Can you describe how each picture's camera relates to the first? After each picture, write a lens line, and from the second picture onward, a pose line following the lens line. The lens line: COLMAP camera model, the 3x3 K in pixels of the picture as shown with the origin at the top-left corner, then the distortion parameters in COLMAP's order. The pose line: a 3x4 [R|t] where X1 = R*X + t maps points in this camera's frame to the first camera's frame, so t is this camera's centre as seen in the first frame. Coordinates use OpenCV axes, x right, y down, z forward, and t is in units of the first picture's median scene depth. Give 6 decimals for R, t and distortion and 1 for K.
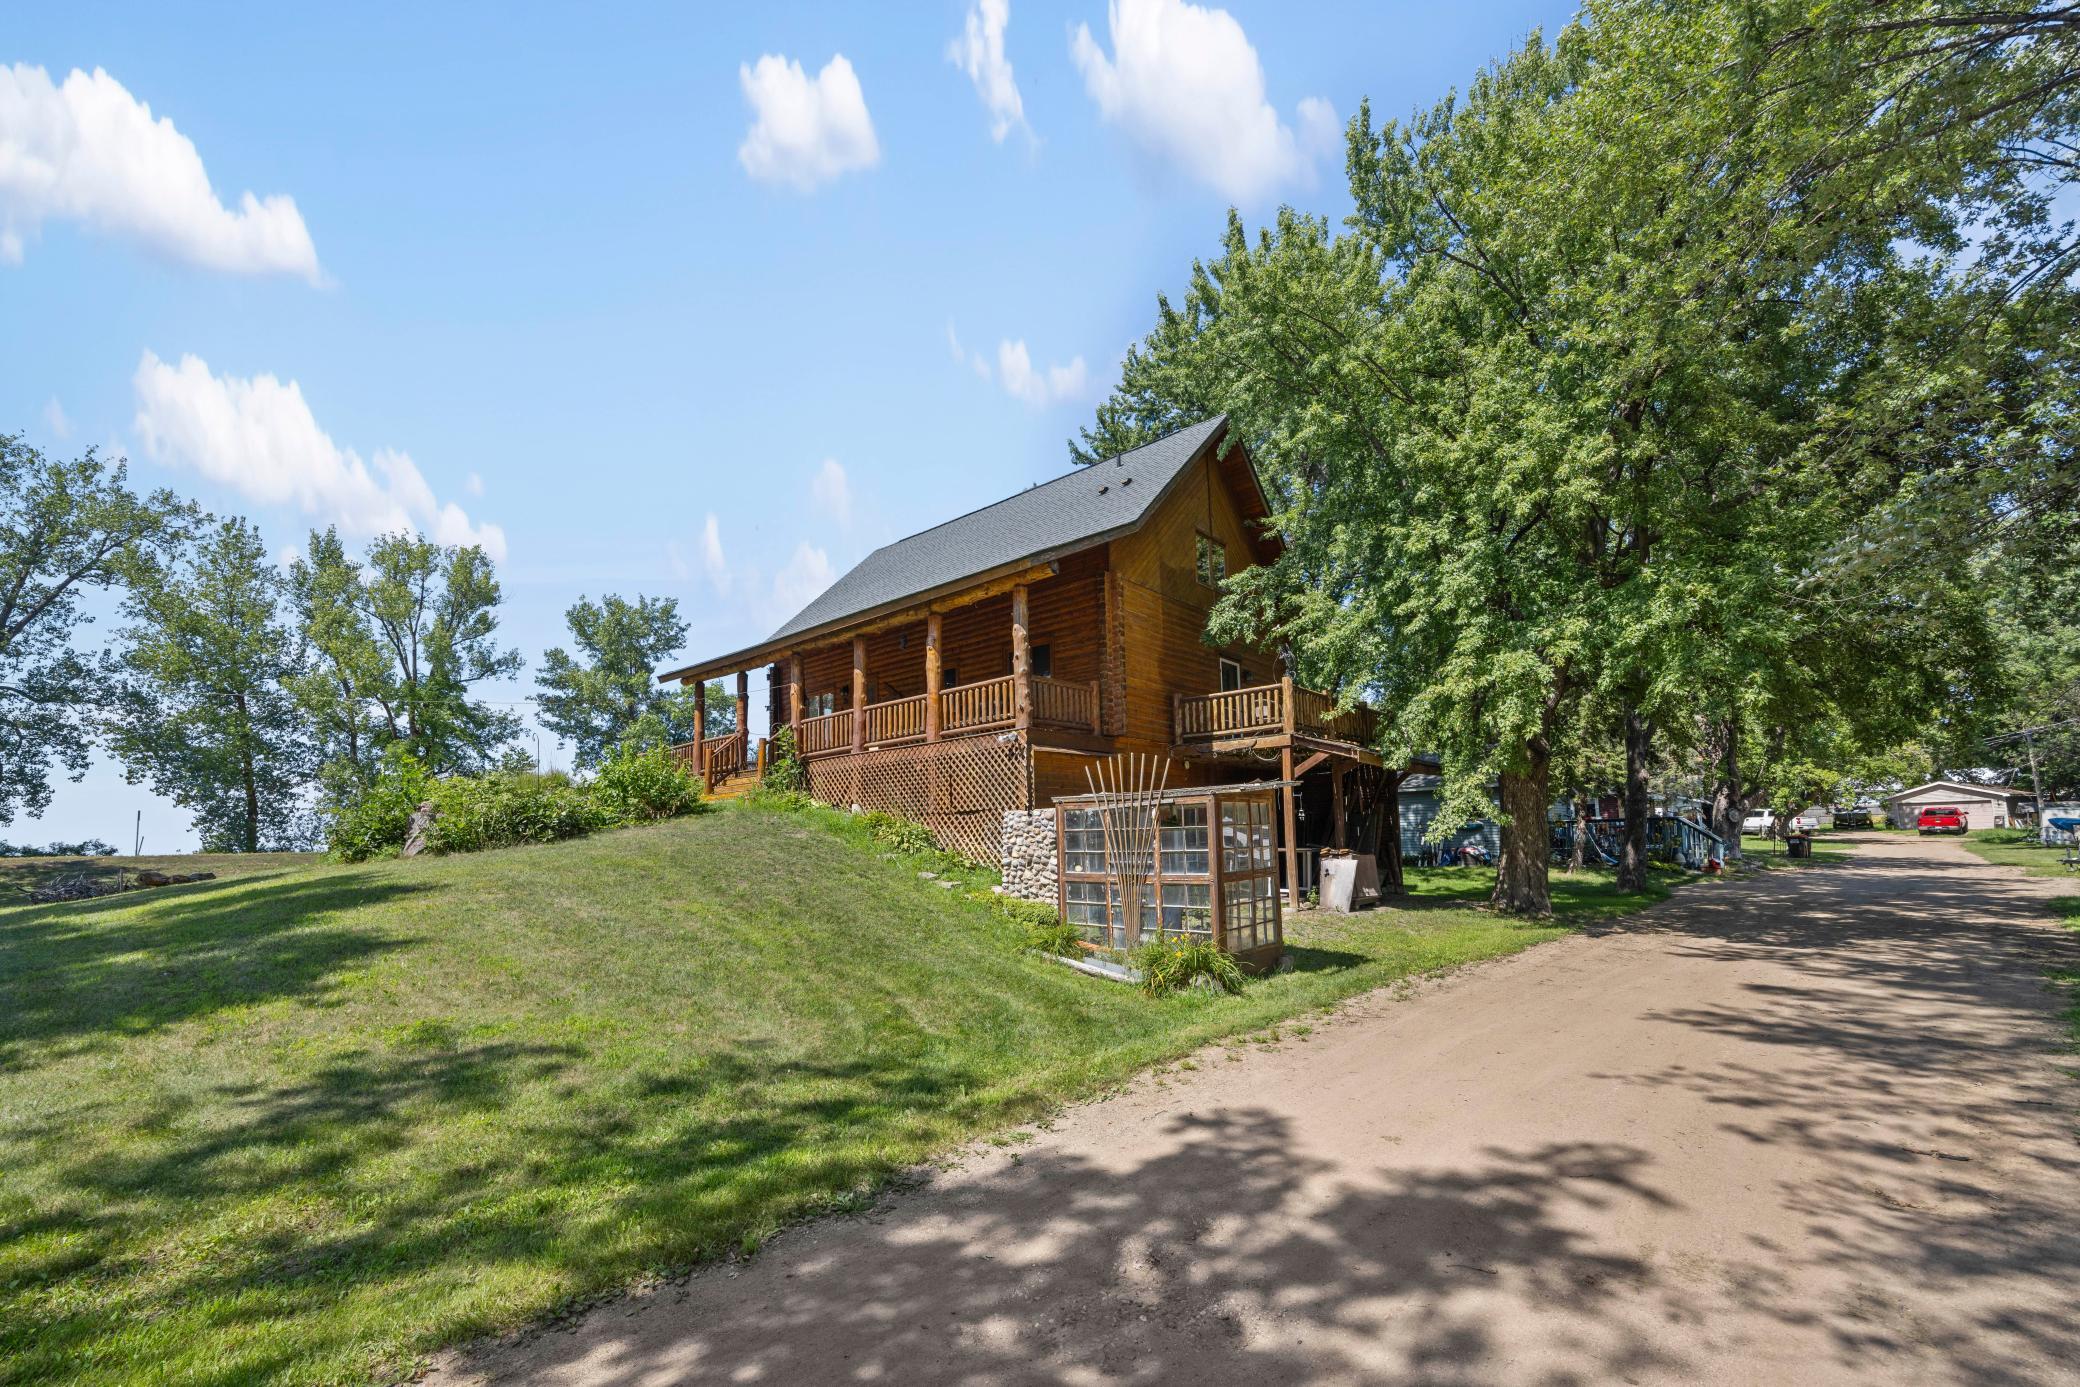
lens RADIAL K [[824.7, 0, 1028.9], [0, 824.7, 778.5], [0, 0, 1]] dist [-0.002835, -0.000178]
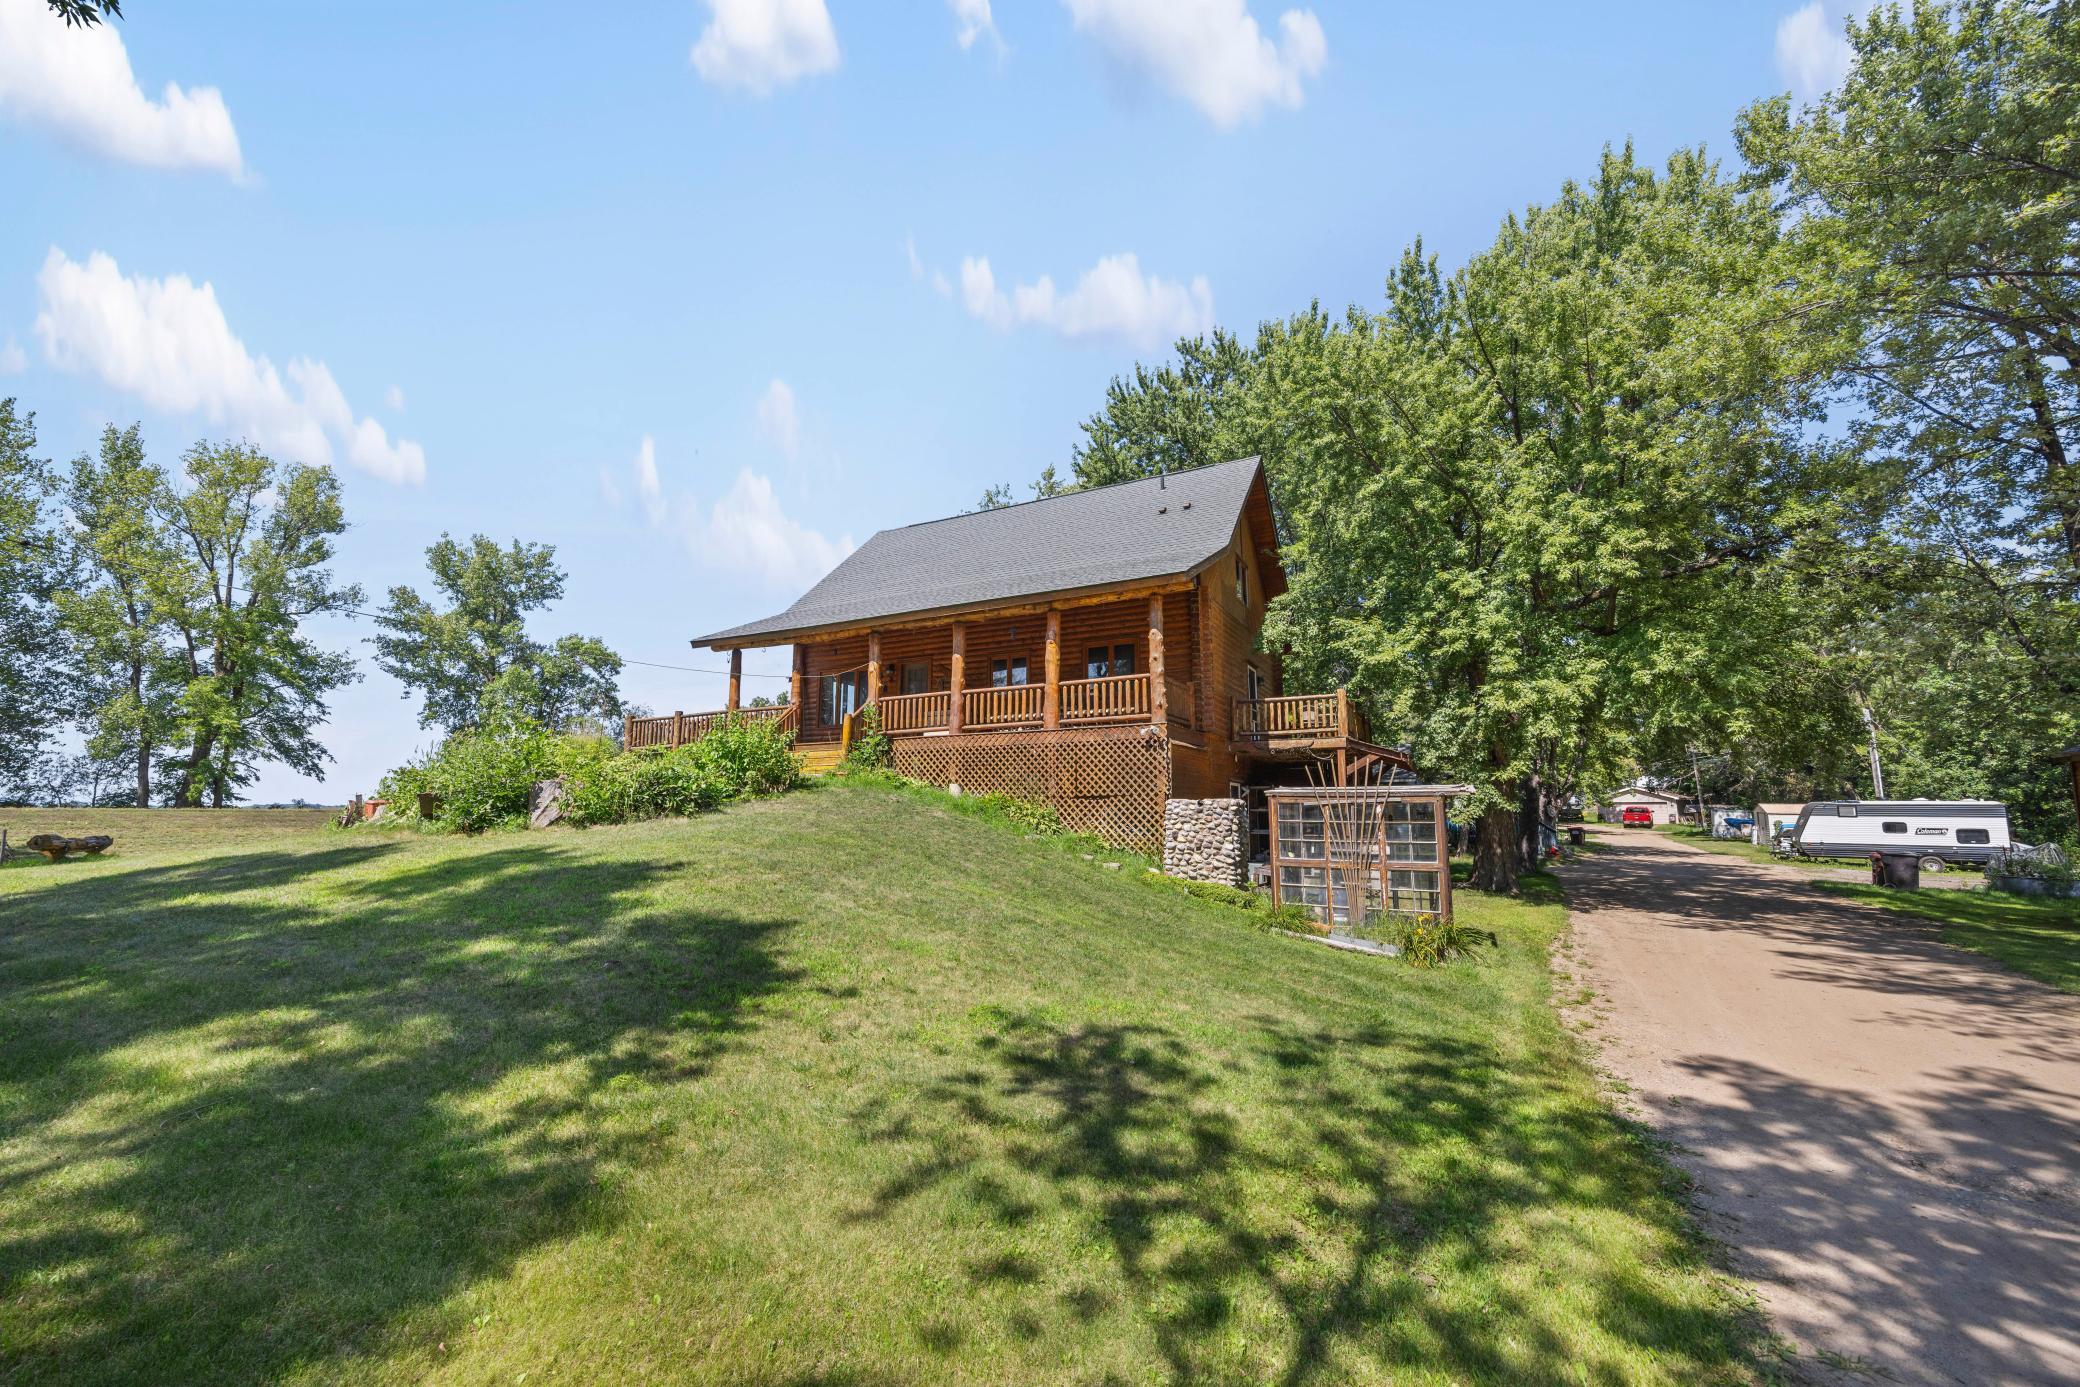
lens RADIAL K [[807.0, 0, 985.3], [0, 807.0, 696.1], [0, 0, 1]] dist [-0.002237, -0.000242]
pose [[0.972164, 0.058689, 0.226834, -0.451706], [-0.043609, 0.996527, -0.070933, -0.009181], [-0.230209, 0.059066, 0.971347, -0.000303]]
